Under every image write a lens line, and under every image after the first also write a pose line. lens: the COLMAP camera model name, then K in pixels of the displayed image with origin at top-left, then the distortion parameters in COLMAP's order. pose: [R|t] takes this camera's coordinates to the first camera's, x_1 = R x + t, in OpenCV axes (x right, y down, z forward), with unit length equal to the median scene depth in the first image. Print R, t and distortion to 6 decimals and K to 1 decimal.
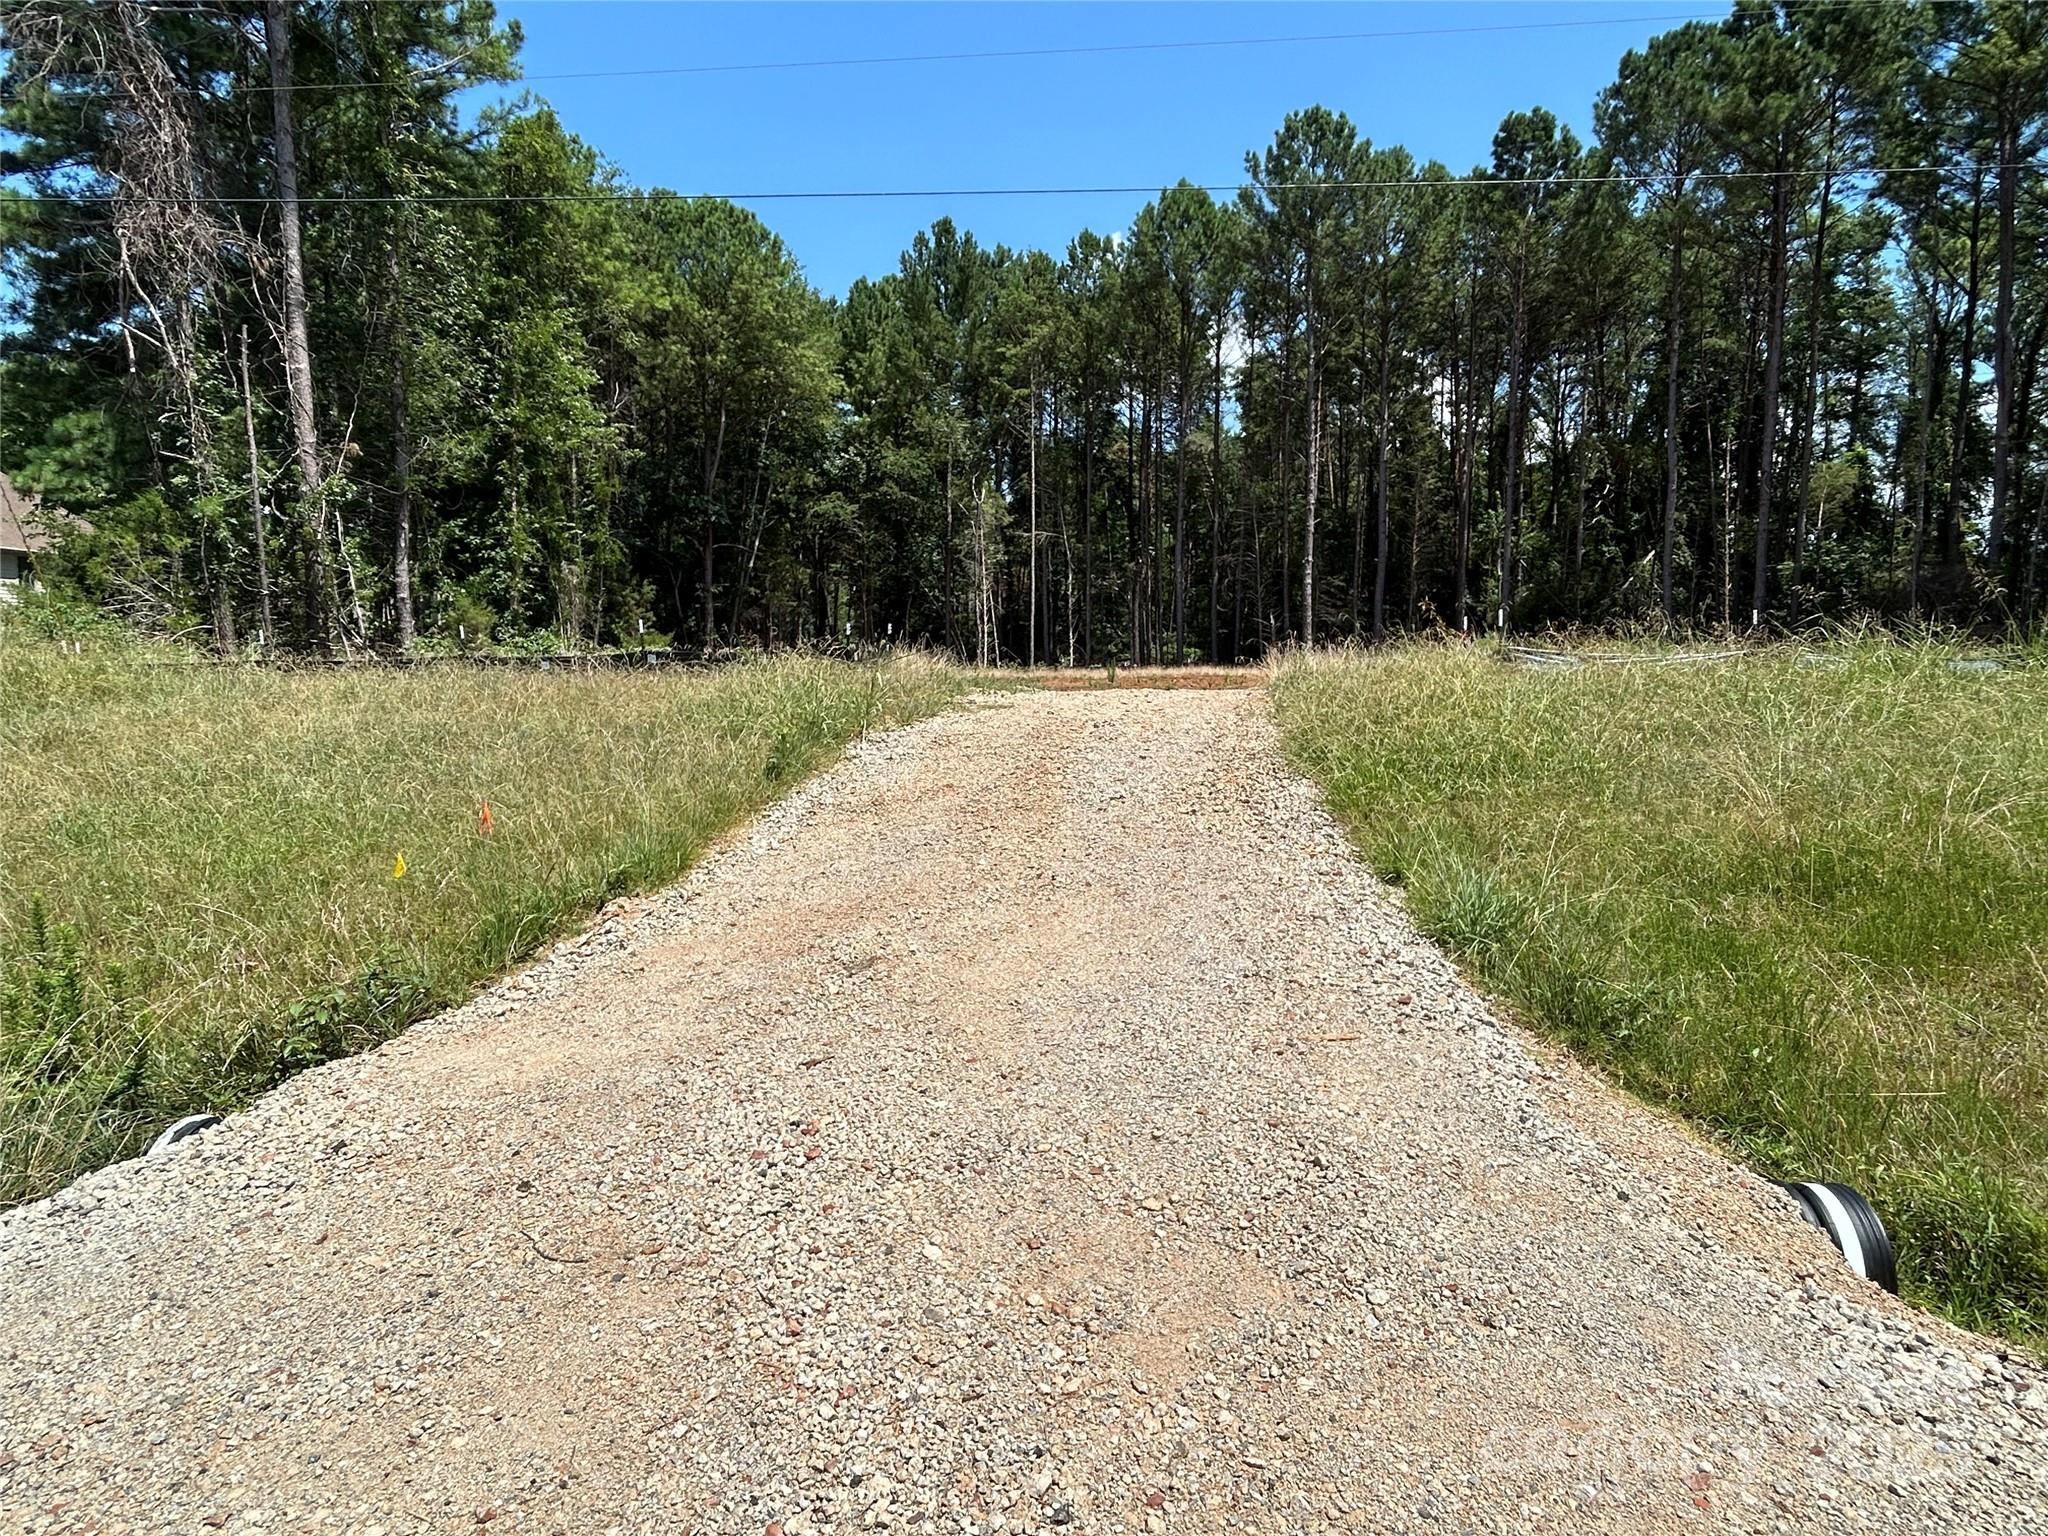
lens RADIAL K [[1074.7, 0, 1024.4], [0, 1074.7, 767.6], [0, 0, 1]] dist [-0.005675, -0.000605]
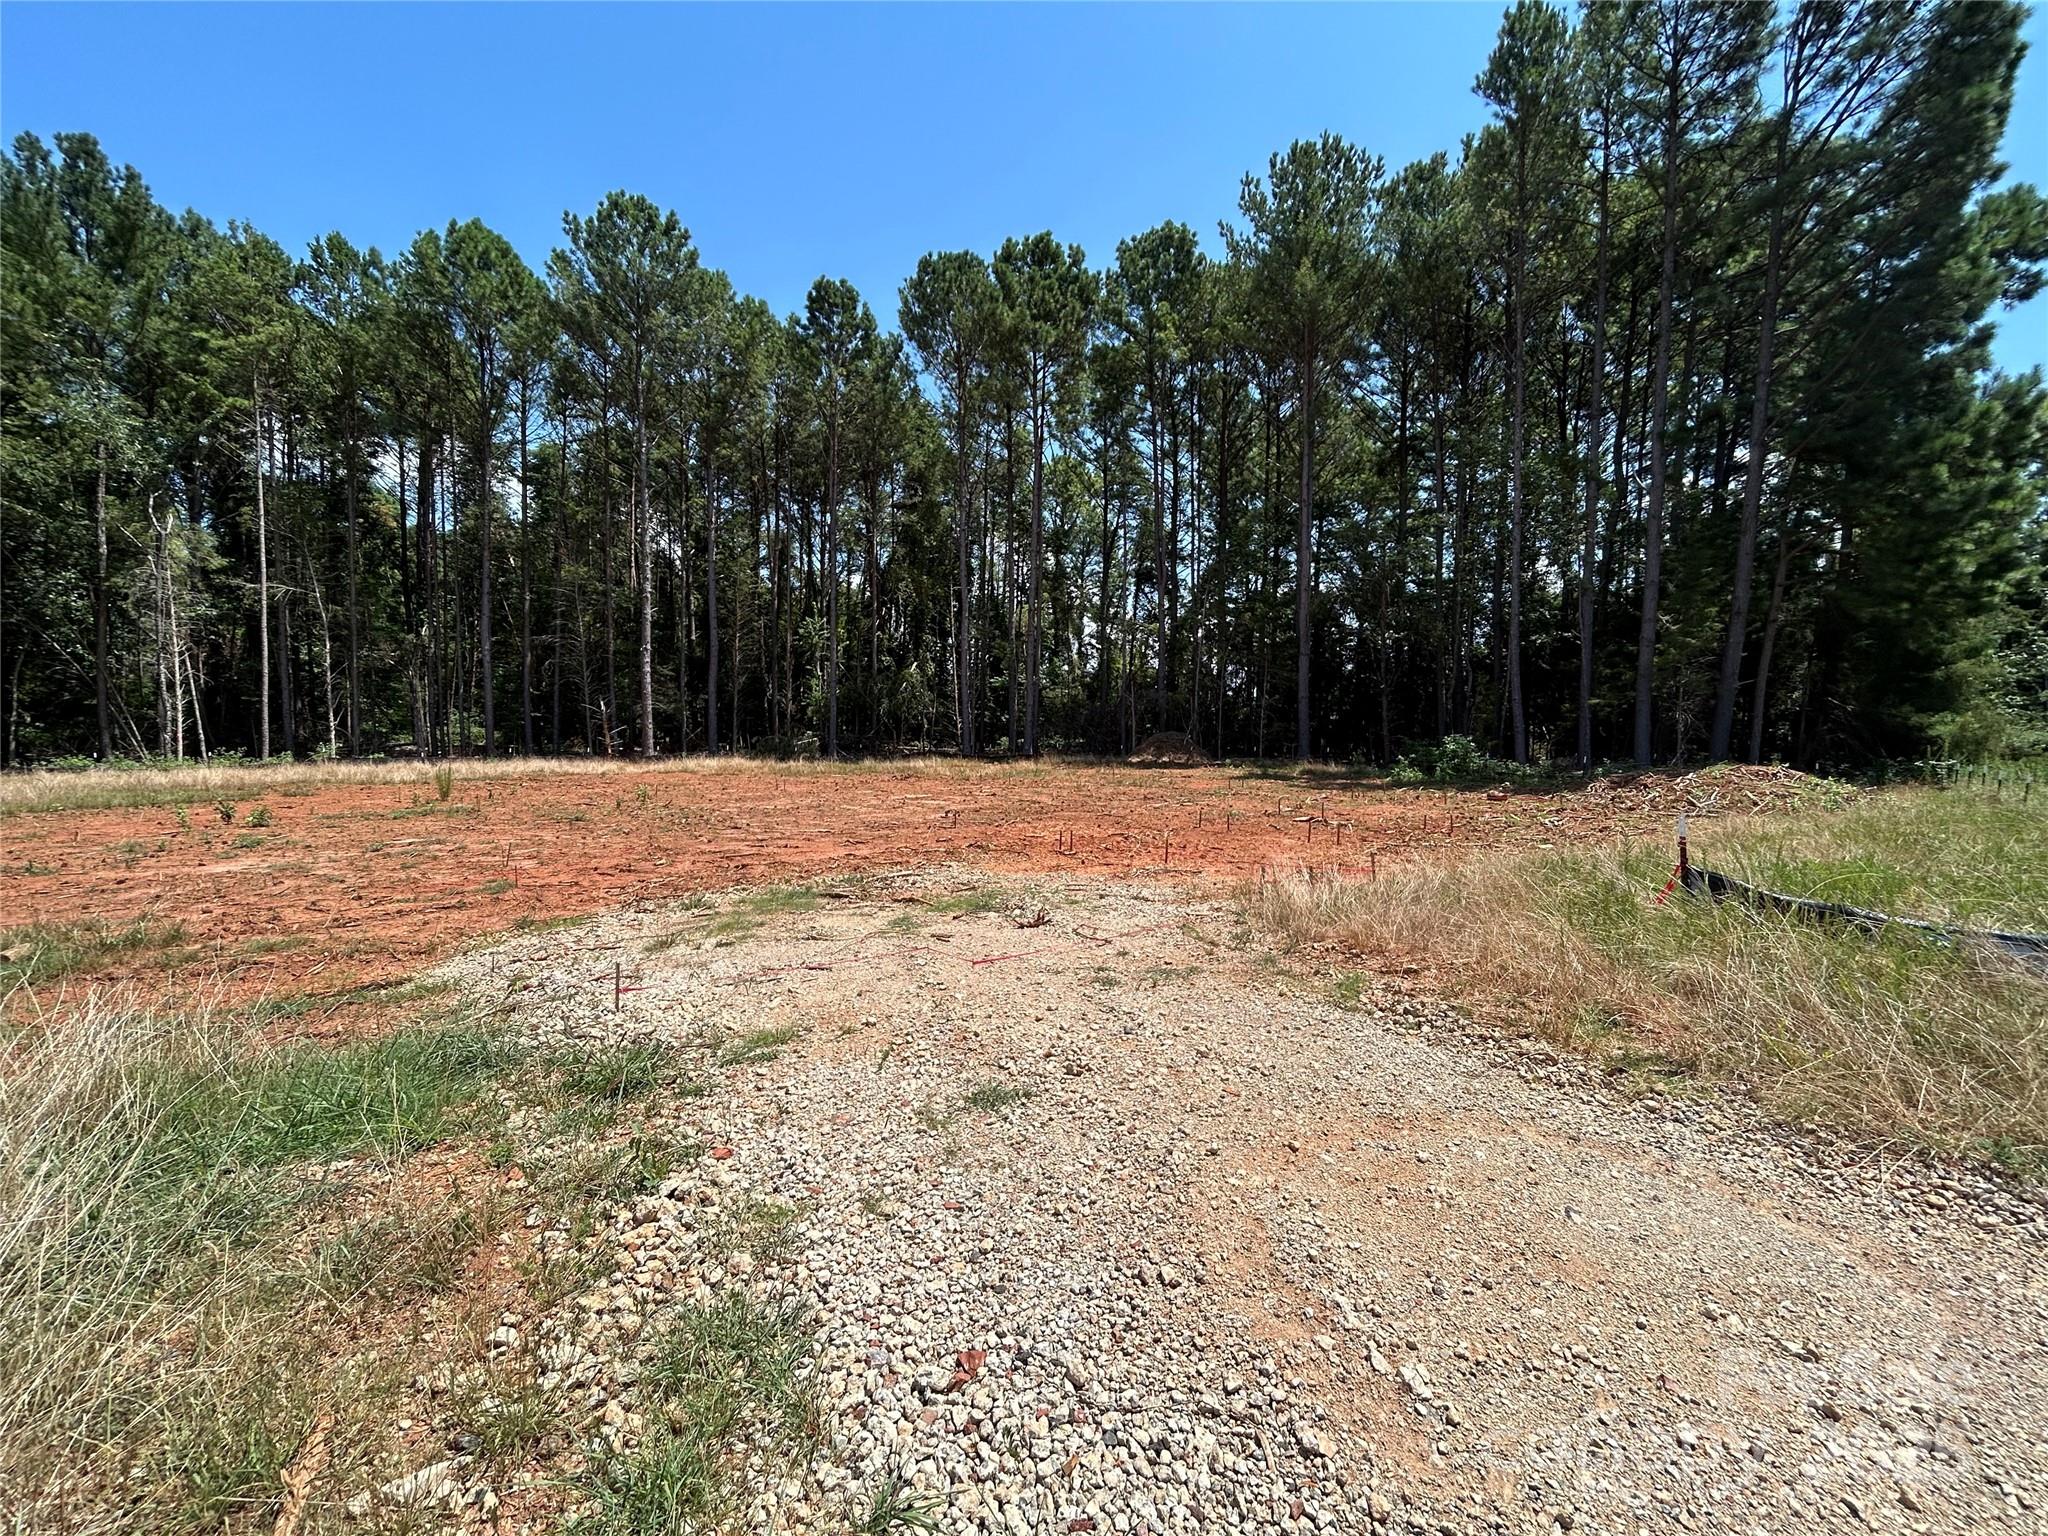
lens RADIAL K [[825.8, 0, 1021.4], [0, 825.8, 767.6], [0, 0, 1]] dist [0.001947, -0.000487]
pose [[0.721139, -0.018806, 0.692535, -0.013082], [0.057016, 0.997851, -0.032274, -0.035234], [-0.690440, 0.062760, 0.720662, 0.196756]]
